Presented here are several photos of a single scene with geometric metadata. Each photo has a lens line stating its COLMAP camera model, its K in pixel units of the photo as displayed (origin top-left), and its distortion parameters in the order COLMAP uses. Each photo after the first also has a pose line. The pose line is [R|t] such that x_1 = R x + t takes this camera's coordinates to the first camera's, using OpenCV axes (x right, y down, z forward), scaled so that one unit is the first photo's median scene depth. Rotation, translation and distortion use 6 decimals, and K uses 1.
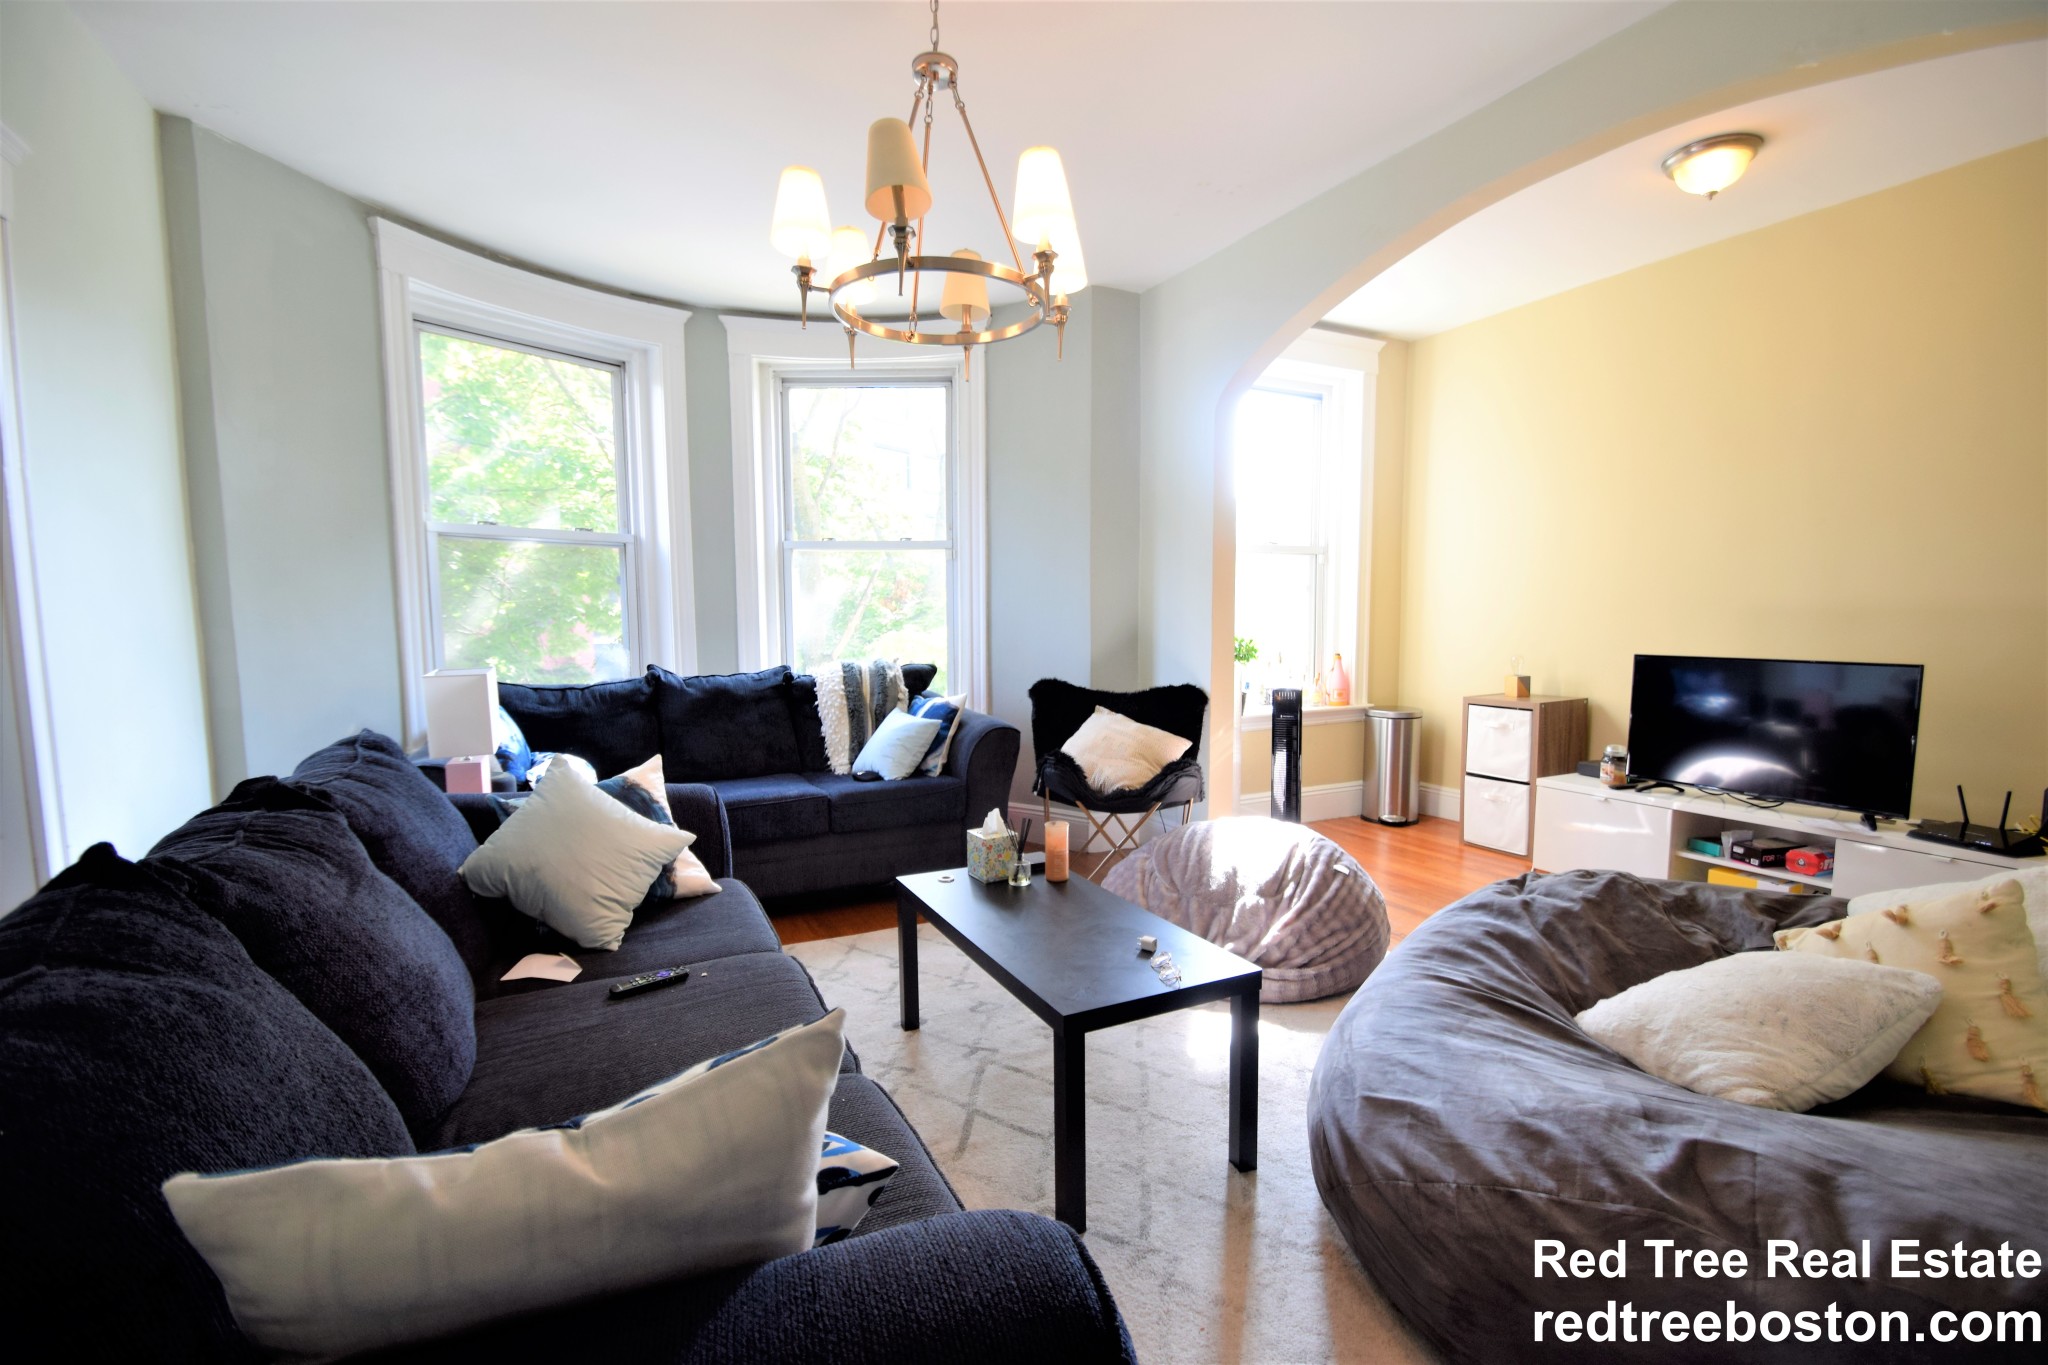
lens RADIAL K [[893.2, 0, 1025.4], [0, 893.2, 693.3], [0, 0, 1]] dist [-0.000954, -0.003787]
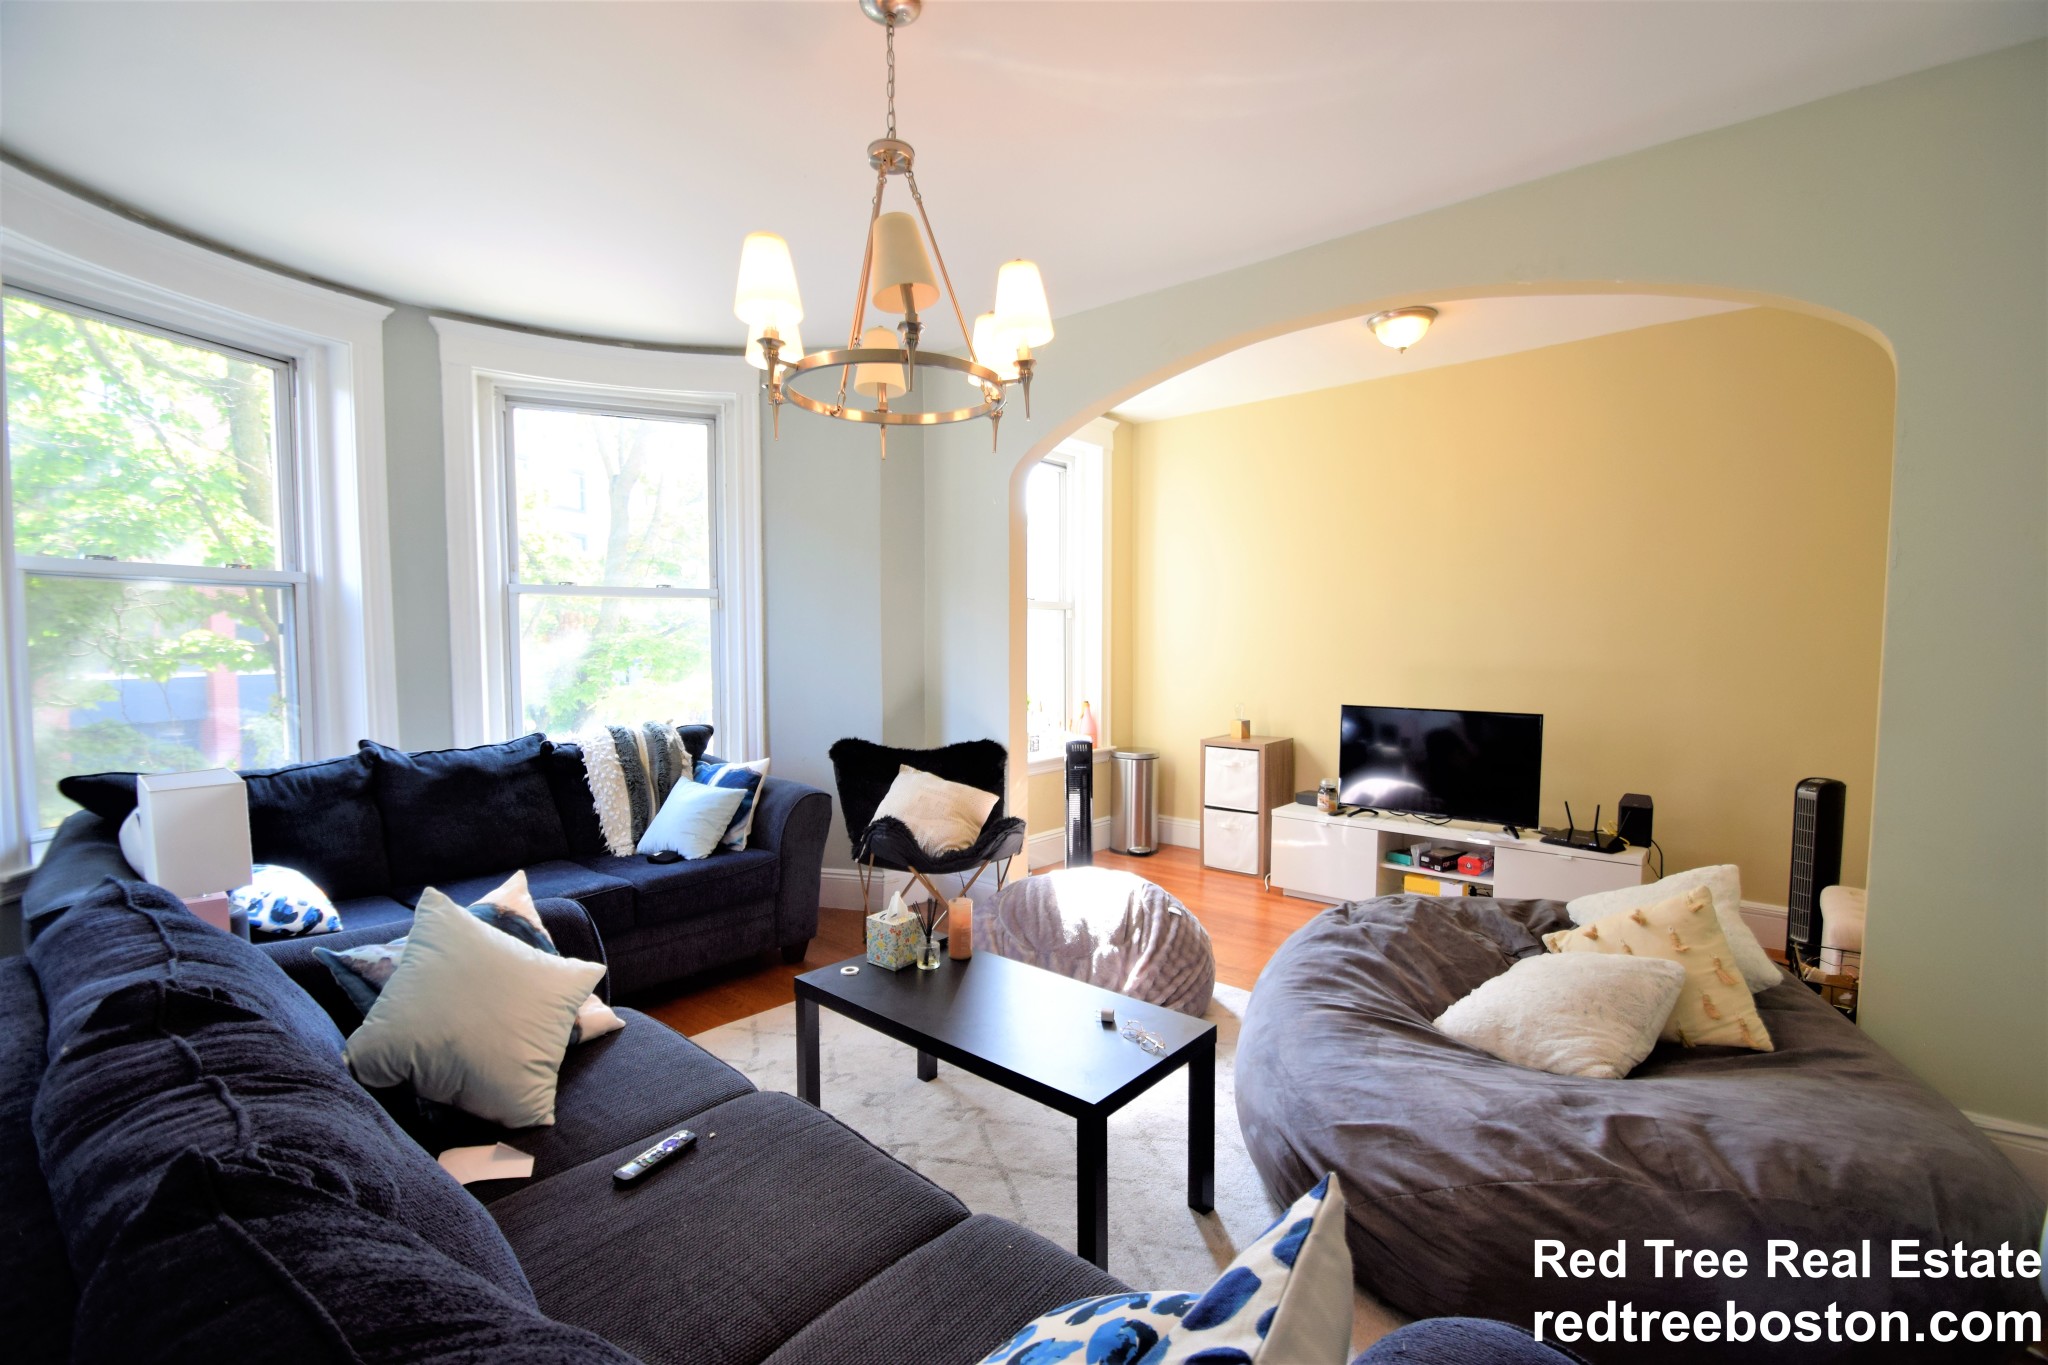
lens RADIAL K [[893.2, 0, 1031.5], [0, 893.2, 694.1], [0, 0, 1]] dist [-0.000954, -0.003787]
pose [[0.924028, -0.016455, 0.381970, -0.224564], [0.027804, 0.999320, -0.024212, -0.049303], [-0.381312, 0.032992, 0.923858, 0.032225]]
